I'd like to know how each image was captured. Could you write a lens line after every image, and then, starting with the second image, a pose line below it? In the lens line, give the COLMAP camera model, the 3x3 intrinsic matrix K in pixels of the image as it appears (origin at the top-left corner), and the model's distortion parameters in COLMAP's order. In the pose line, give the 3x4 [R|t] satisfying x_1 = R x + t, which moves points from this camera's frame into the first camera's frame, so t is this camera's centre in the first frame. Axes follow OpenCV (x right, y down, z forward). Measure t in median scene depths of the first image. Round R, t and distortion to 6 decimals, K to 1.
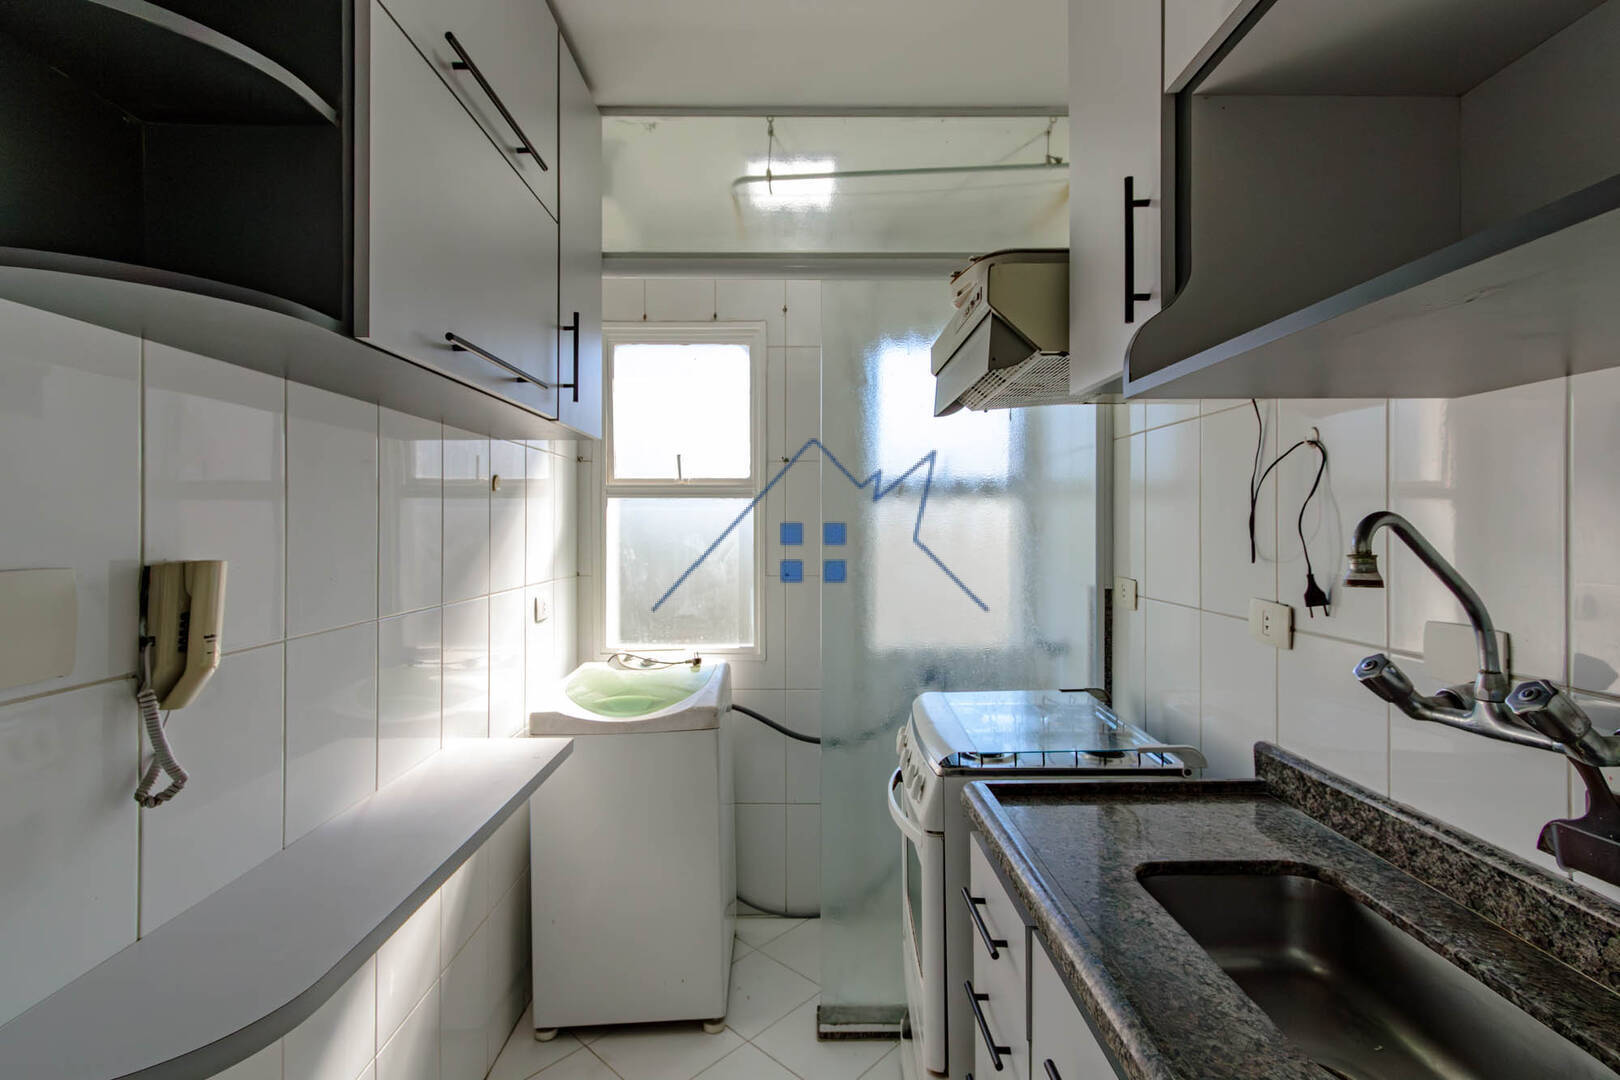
lens RADIAL K [[731.2, 0, 775.5], [0, 731.2, 506.5], [0, 0, 1]] dist [0.000038, -0.000202]
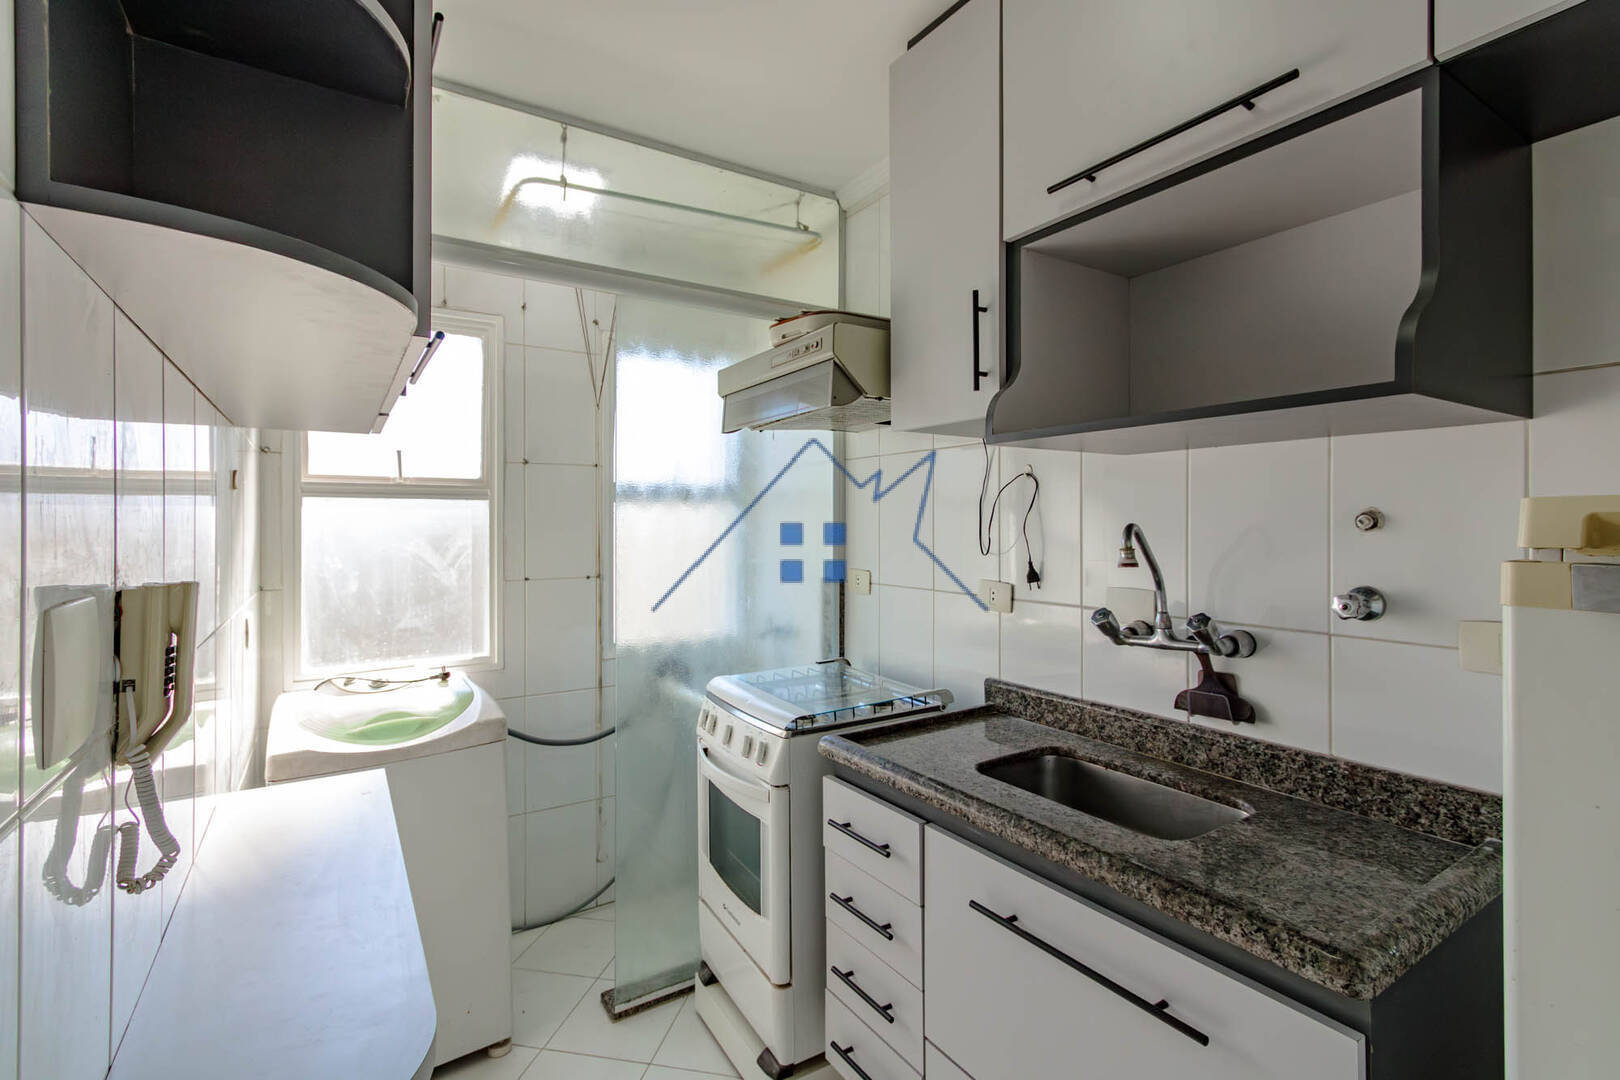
lens RADIAL K [[731.2, 0, 777.4], [0, 731.2, 503.4], [0, 0, 1]] dist [0.000038, -0.000202]
pose [[0.855161, 0.013367, 0.518190, -0.288462], [-0.011212, 0.999911, -0.007291, -0.006417], [-0.518241, 0.000425, 0.855234, -0.015929]]
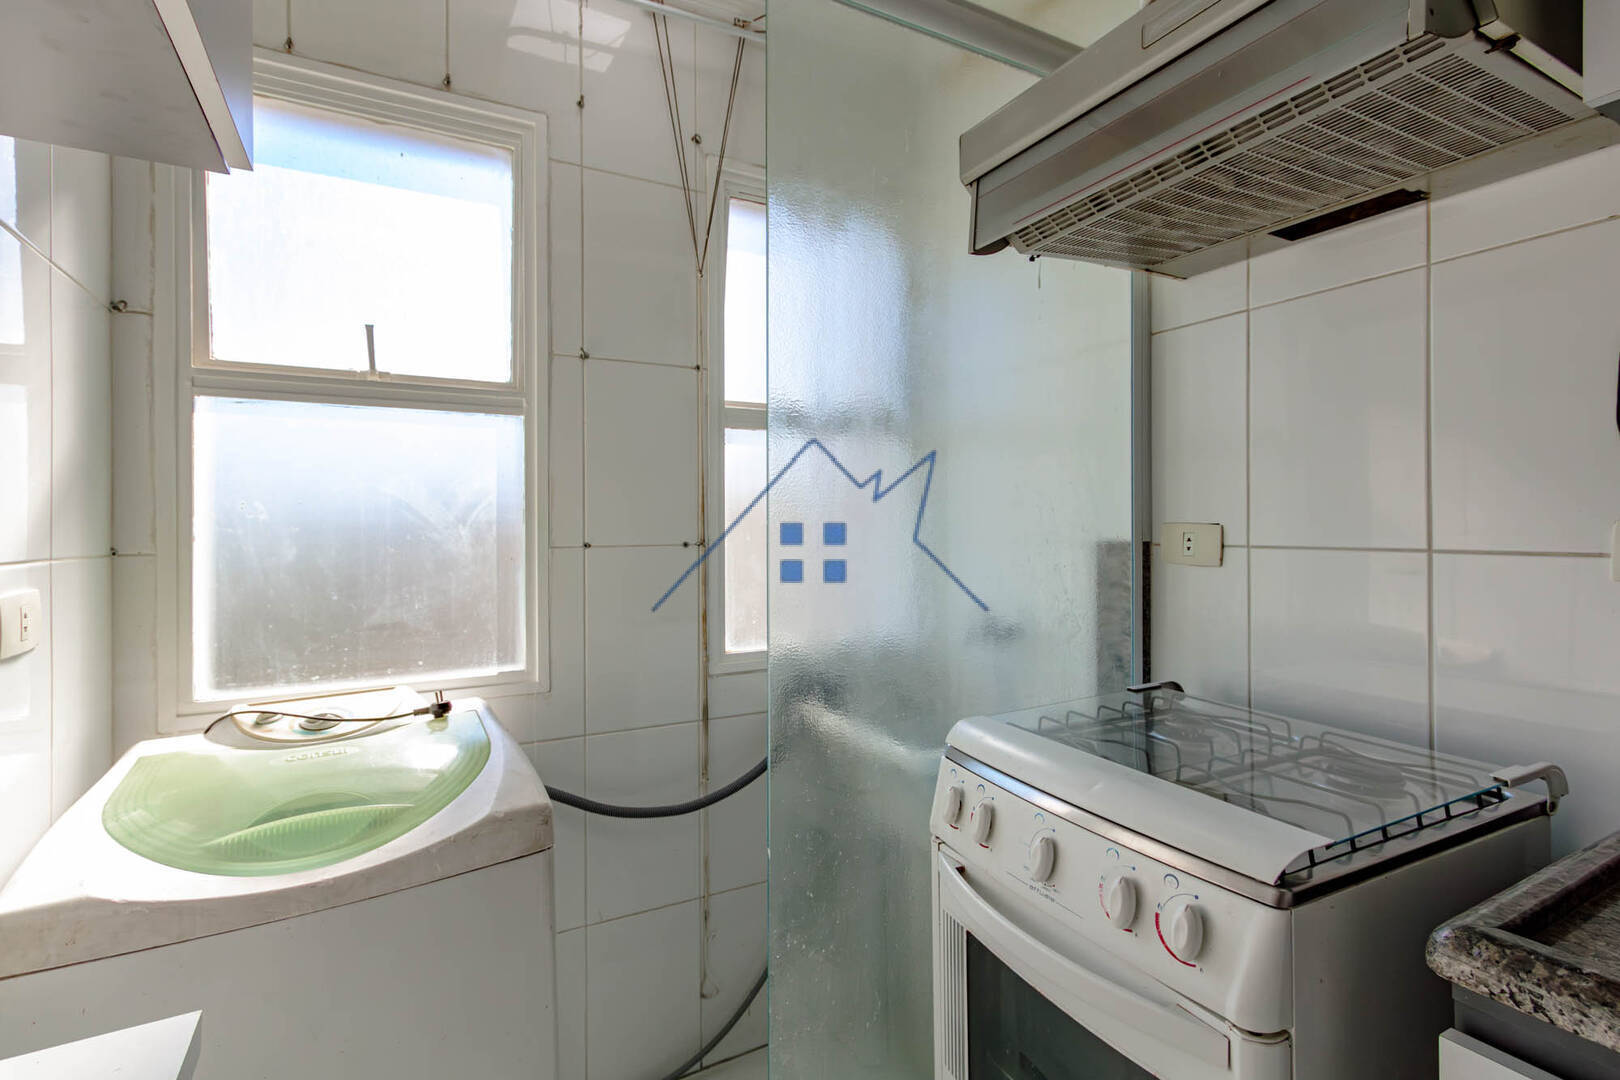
lens RADIAL K [[731.2, 0, 836.0], [0, 731.2, 528.1], [0, 0, 1]] dist [0.000038, -0.000202]
pose [[0.851066, 0.002930, 0.525051, -0.177379], [-0.017487, 0.999588, 0.022767, 0.085427], [-0.524768, -0.028558, 0.850766, 0.528251]]
